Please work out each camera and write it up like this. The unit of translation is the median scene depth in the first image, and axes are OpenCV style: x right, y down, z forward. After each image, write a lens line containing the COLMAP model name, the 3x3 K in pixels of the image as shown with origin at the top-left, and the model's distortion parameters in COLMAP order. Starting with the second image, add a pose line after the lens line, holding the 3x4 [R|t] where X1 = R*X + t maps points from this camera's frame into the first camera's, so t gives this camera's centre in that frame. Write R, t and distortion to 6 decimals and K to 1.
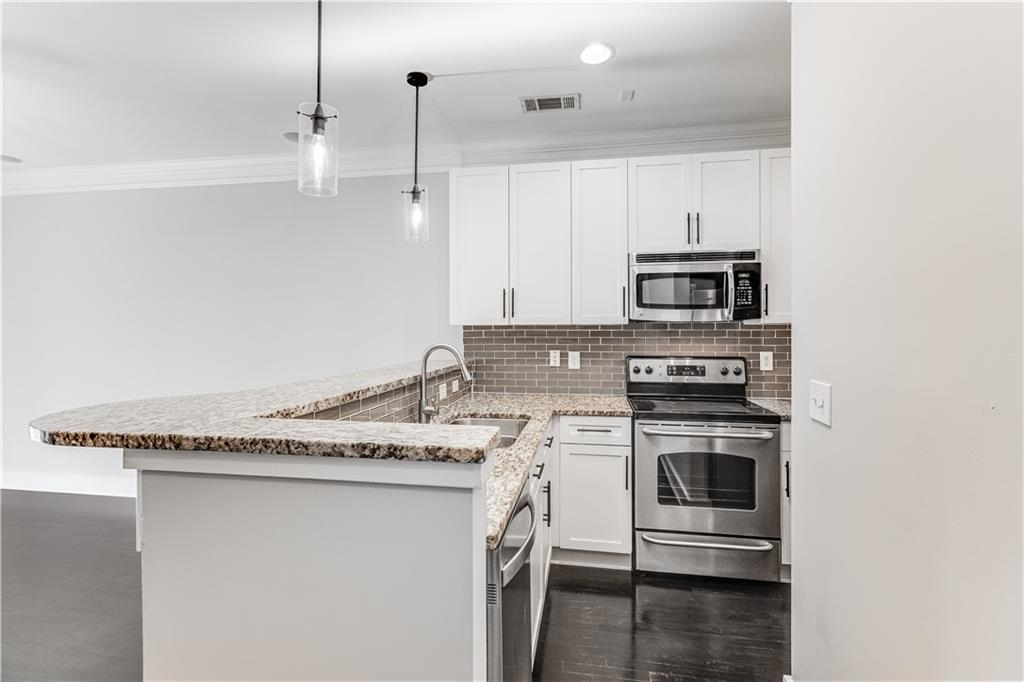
lens RADIAL K [[469.5, 0, 512.6], [0, 469.5, 334.9], [0, 0, 1]] dist [0.008934, -0.000630]
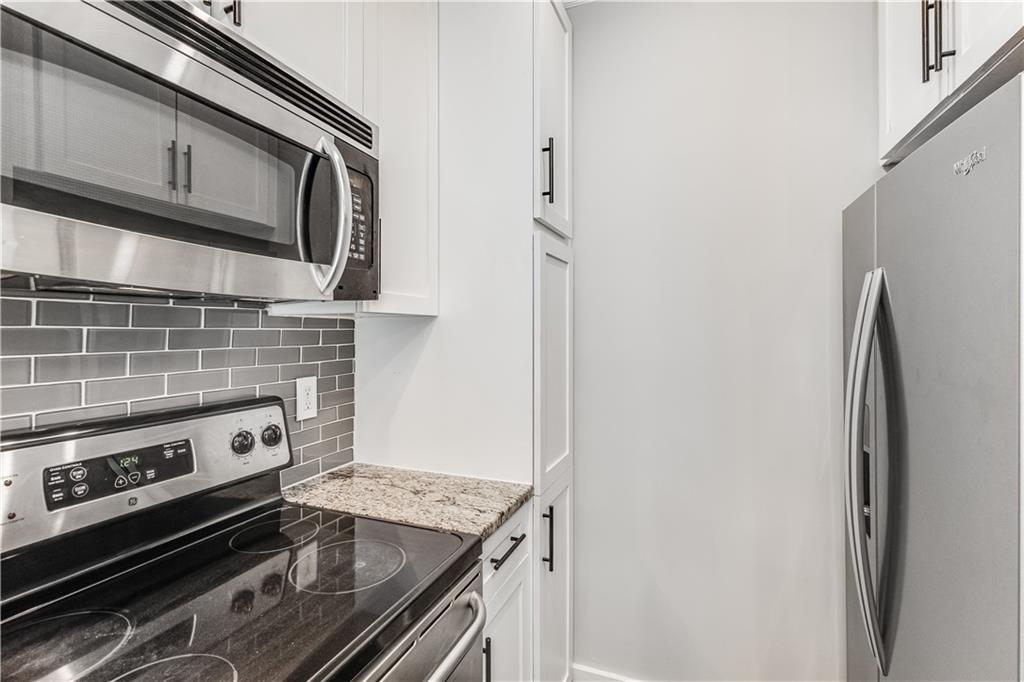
lens RADIAL K [[469.5, 0, 512.3], [0, 469.5, 332.0], [0, 0, 1]] dist [0.008934, -0.000630]
pose [[0.212559, 0.002190, 0.977146, 0.139912], [0.009080, 0.999950, -0.004216, -0.004063], [-0.977106, 0.009769, 0.212529, 0.711929]]
